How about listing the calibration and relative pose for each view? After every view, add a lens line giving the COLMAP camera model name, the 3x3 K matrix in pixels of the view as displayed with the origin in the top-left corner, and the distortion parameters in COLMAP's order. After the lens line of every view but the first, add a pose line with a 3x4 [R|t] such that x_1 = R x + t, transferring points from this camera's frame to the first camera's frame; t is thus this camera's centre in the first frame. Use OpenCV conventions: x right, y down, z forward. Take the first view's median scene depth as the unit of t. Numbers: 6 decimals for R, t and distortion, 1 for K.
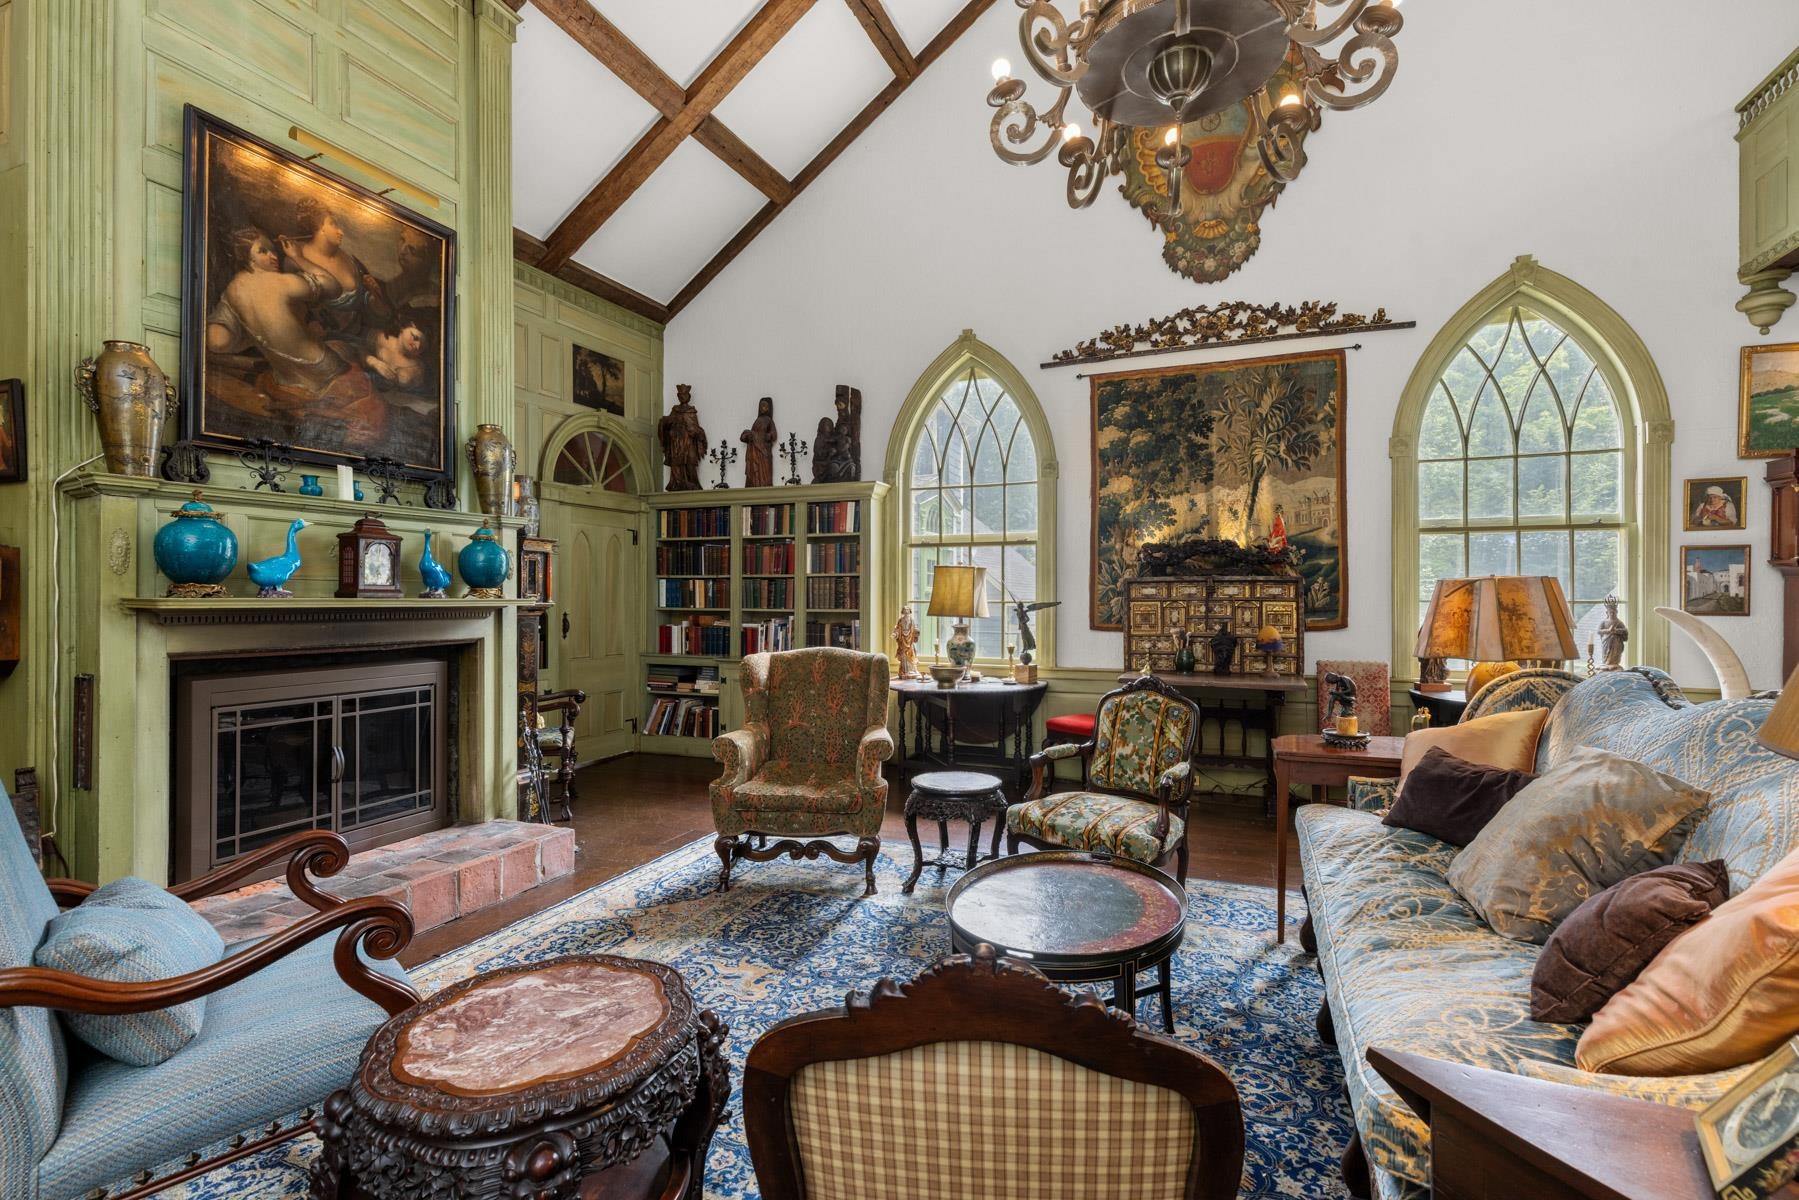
lens RADIAL K [[805.3, 0, 913.3], [0, 805.3, 593.5], [0, 0, 1]] dist [0.004091, -0.001071]
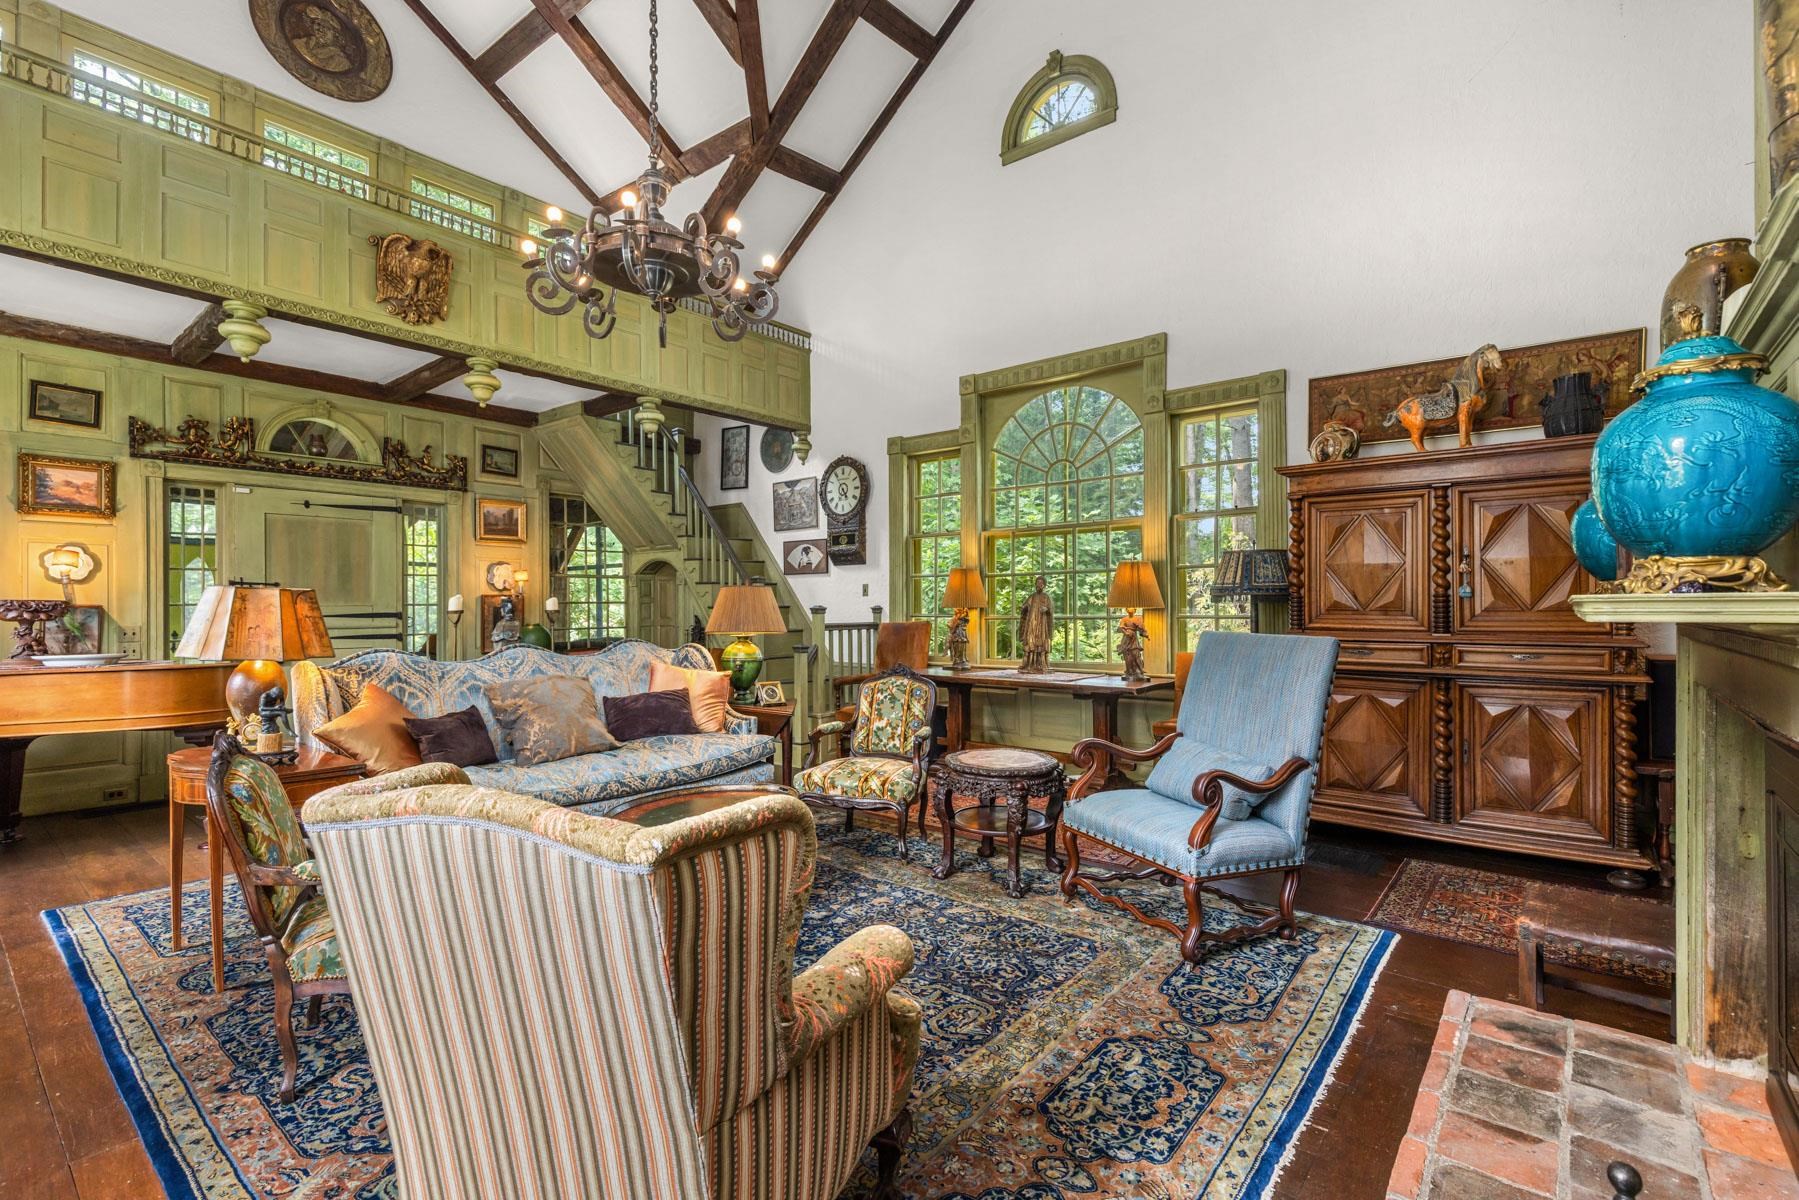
lens RADIAL K [[805.3, 0, 914.3], [0, 805.3, 610.5], [0, 0, 1]] dist [0.004091, -0.001071]
pose [[-0.955167, 0.002309, 0.296060, -0.256409], [0.001655, 0.999996, -0.002459, 0.008840], [-0.296064, -0.001859, -0.955166, 0.957771]]
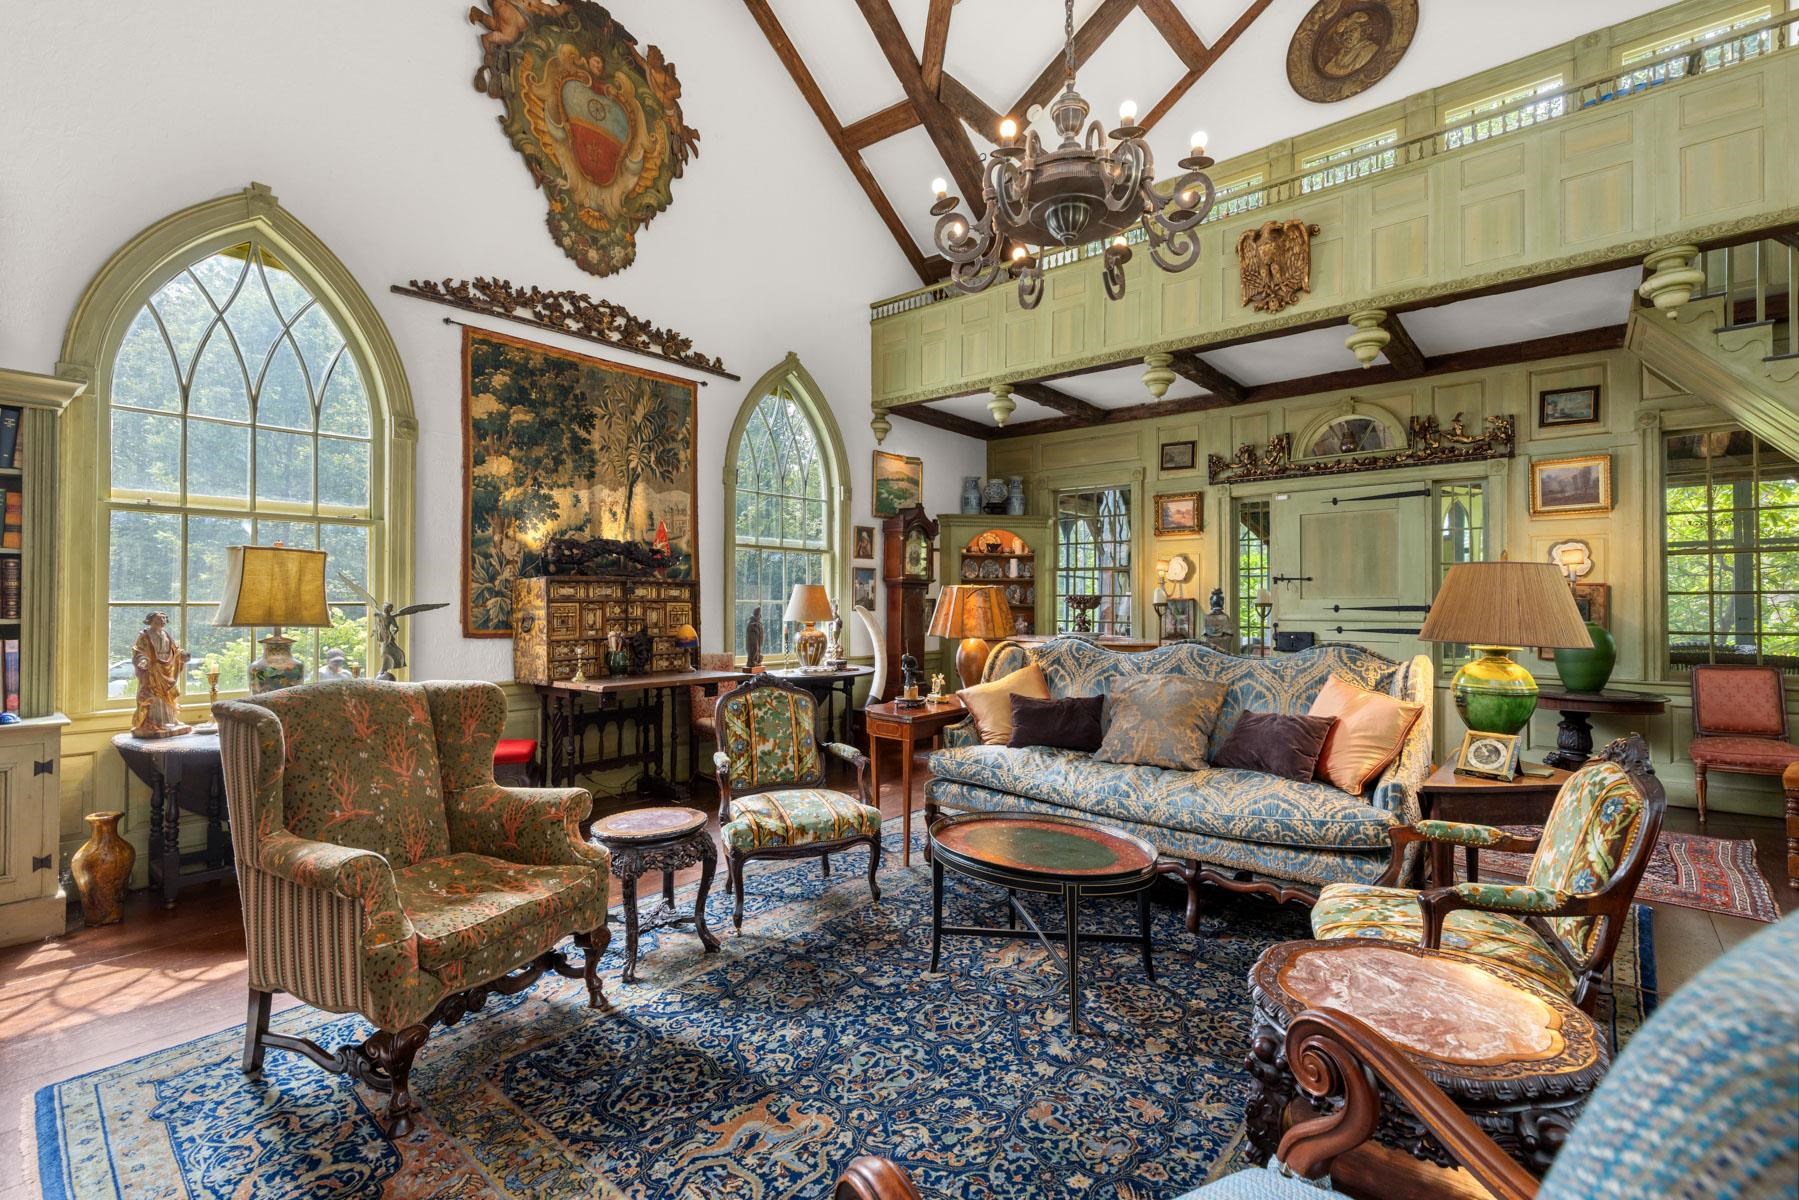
lens RADIAL K [[805.3, 0, 907.6], [0, 805.3, 594.8], [0, 0, 1]] dist [0.004091, -0.001071]
pose [[0.315423, 0.009652, 0.948902, -0.430293], [-0.006105, 0.999948, -0.008142, 0.005898], [-0.948932, -0.003225, 0.315466, 0.333951]]
